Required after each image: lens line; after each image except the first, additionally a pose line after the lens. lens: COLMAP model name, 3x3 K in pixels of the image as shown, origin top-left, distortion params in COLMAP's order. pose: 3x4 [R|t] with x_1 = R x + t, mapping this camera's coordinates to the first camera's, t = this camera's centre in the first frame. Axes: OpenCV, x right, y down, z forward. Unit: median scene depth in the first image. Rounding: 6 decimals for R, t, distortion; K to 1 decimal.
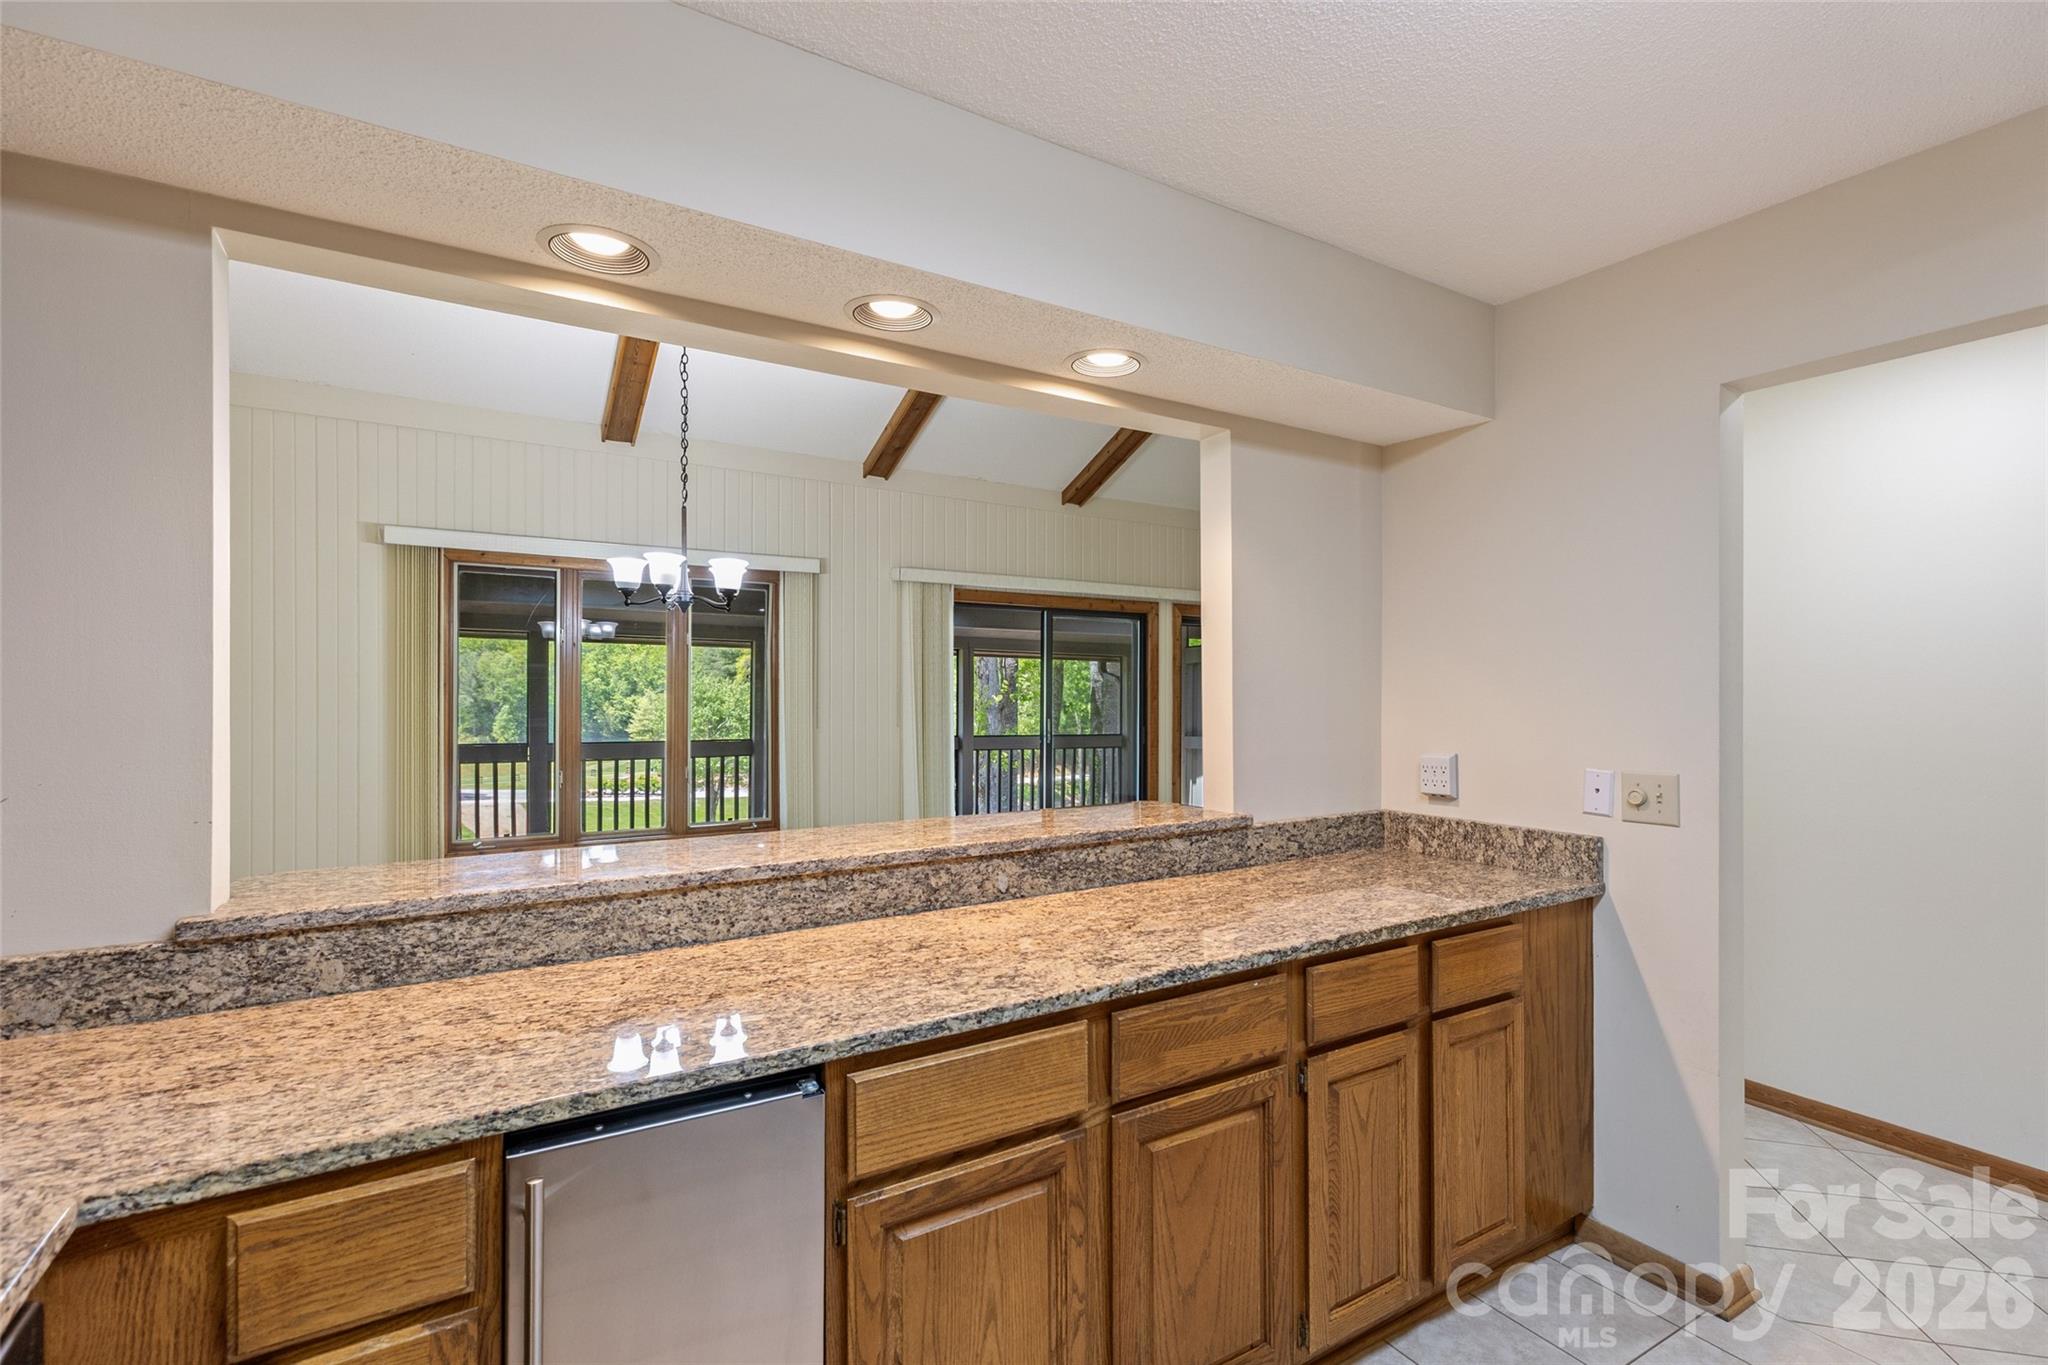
lens RADIAL K [[928.1, 0, 1024.0], [0, 928.1, 682.5], [0, 0, 1]] dist [0.003986, 0.000127]
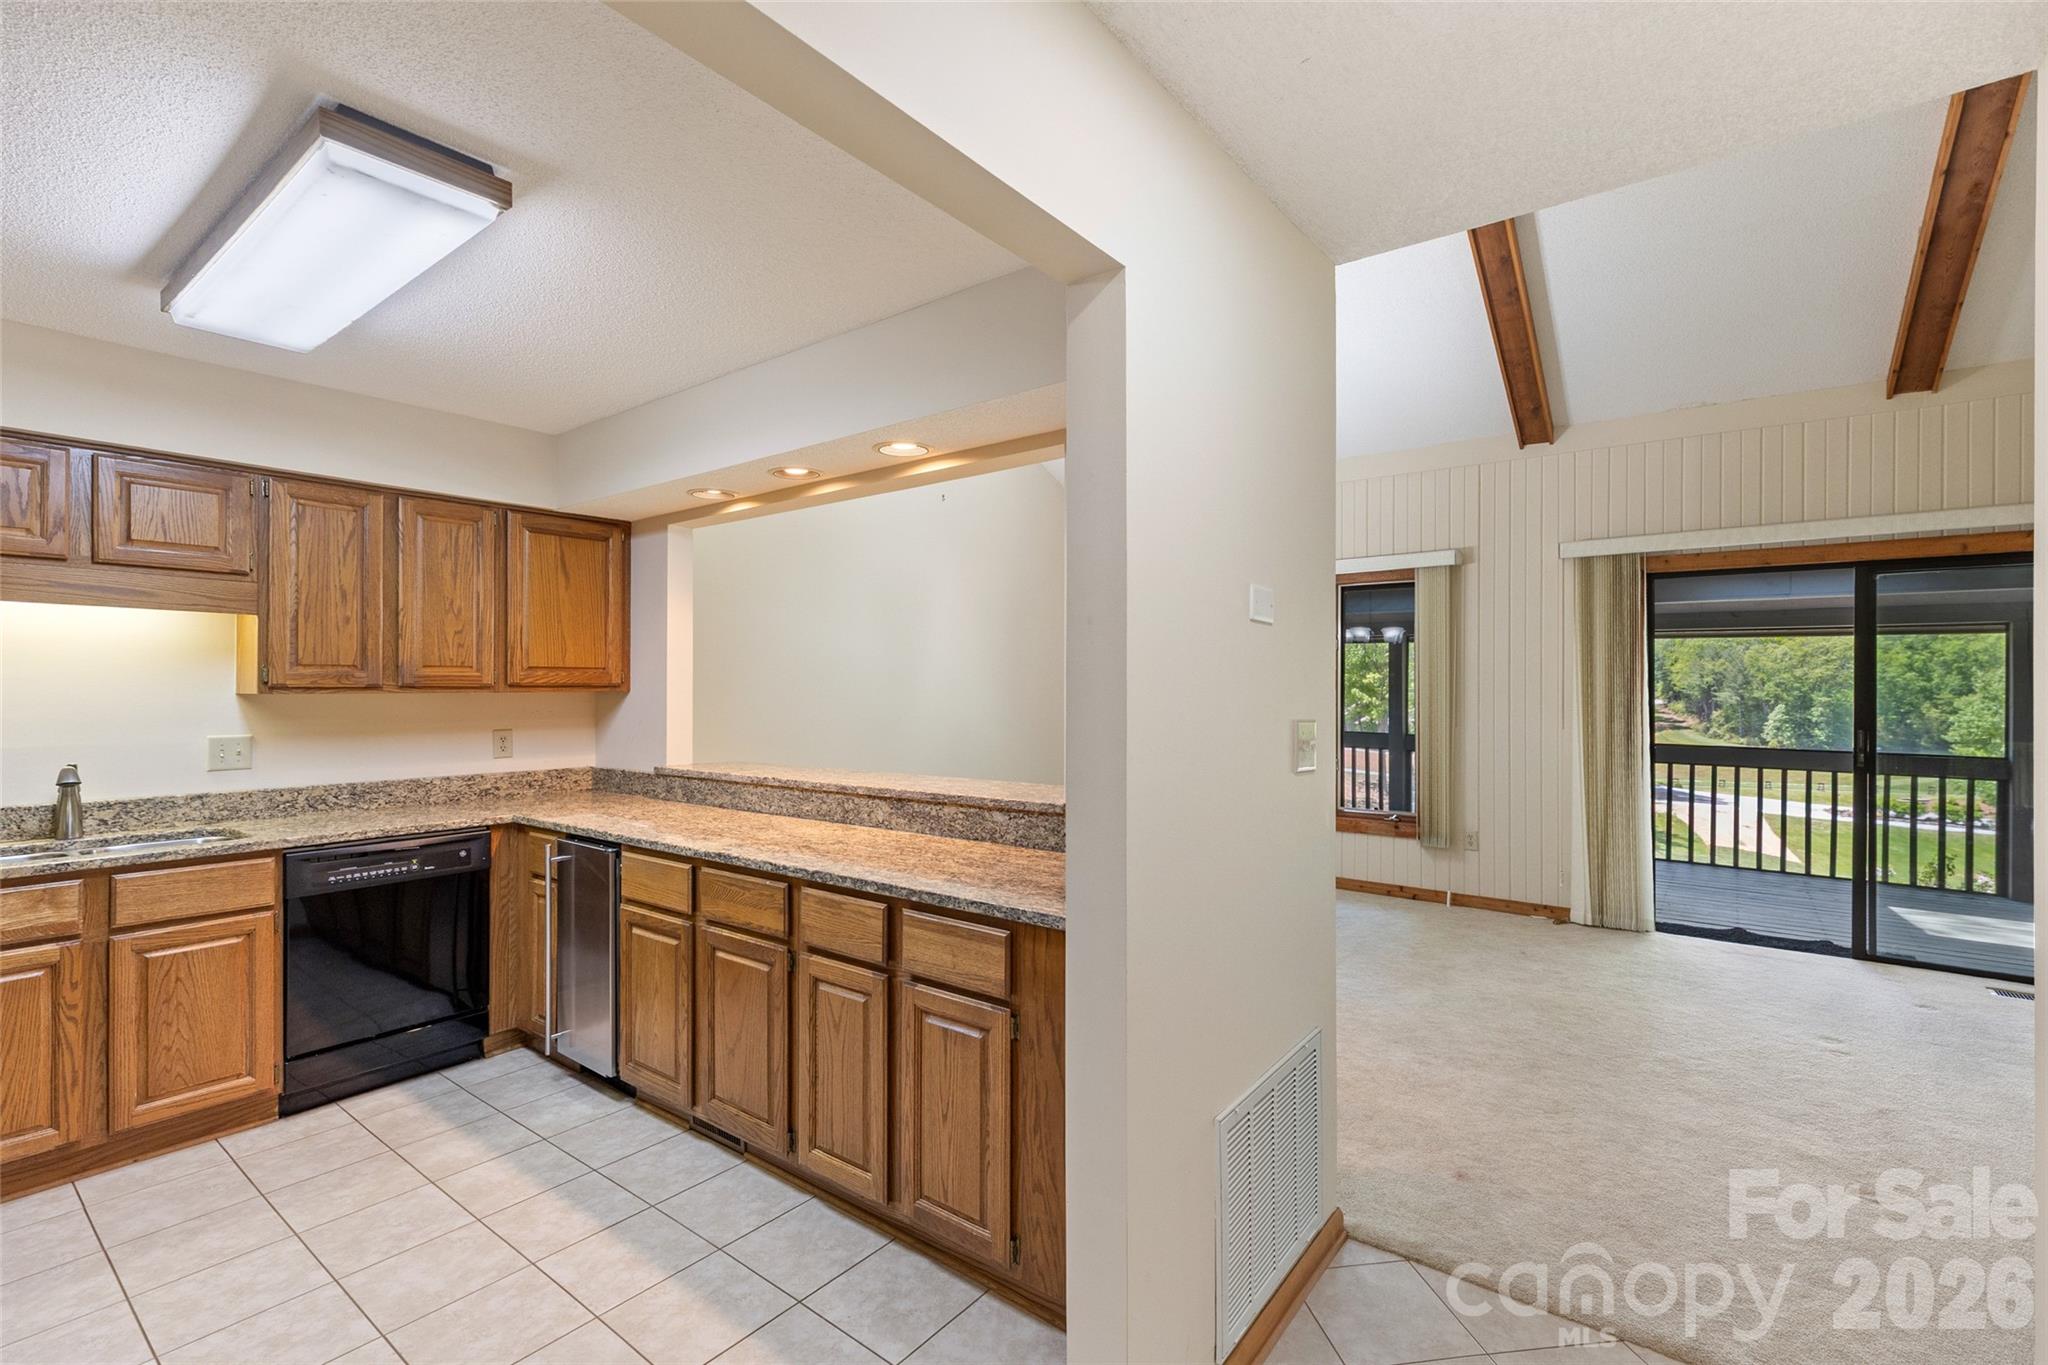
lens RADIAL K [[917.2, 0, 1018.3], [0, 917.2, 683.0], [0, 0, 1]] dist [0.012108, -0.000492]
pose [[0.351628, -0.004618, -0.936128, 0.520977], [0.008153, 0.999965, -0.001870, 0.002442], [0.936104, -0.006975, 0.351653, 0.250892]]
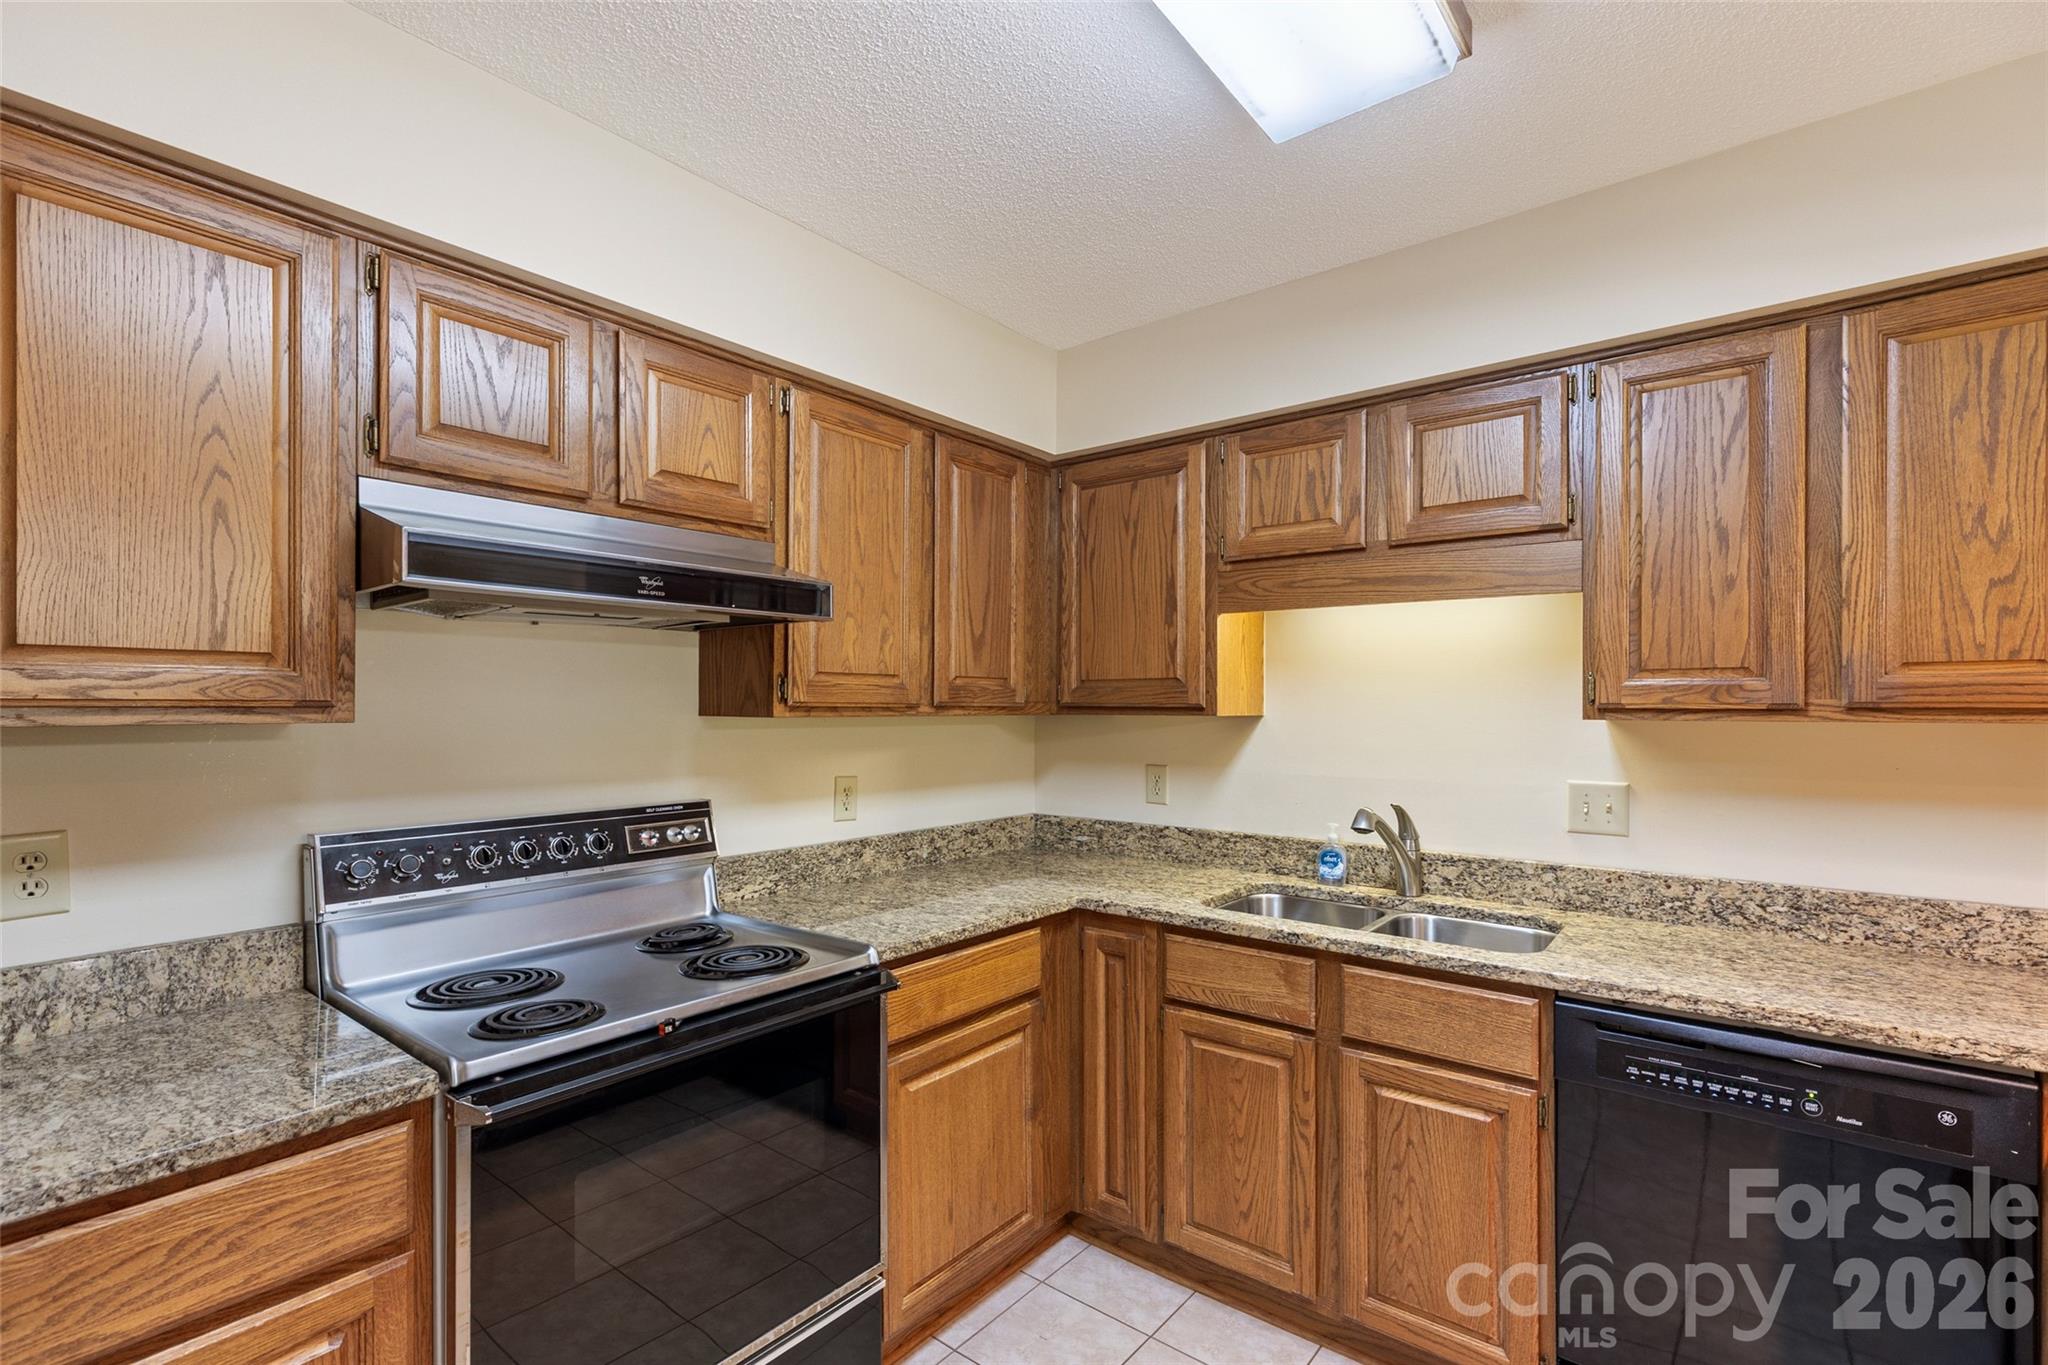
lens RADIAL K [[926.8, 0, 1023.2], [0, 926.8, 704.3], [0, 0, 1]] dist [0.002147, 0.000405]
pose [[-0.938723, -0.001404, -0.344669, 0.160792], [0.001796, 0.999958, -0.008964, 0.001306], [0.344667, -0.009034, -0.938681, 0.269870]]
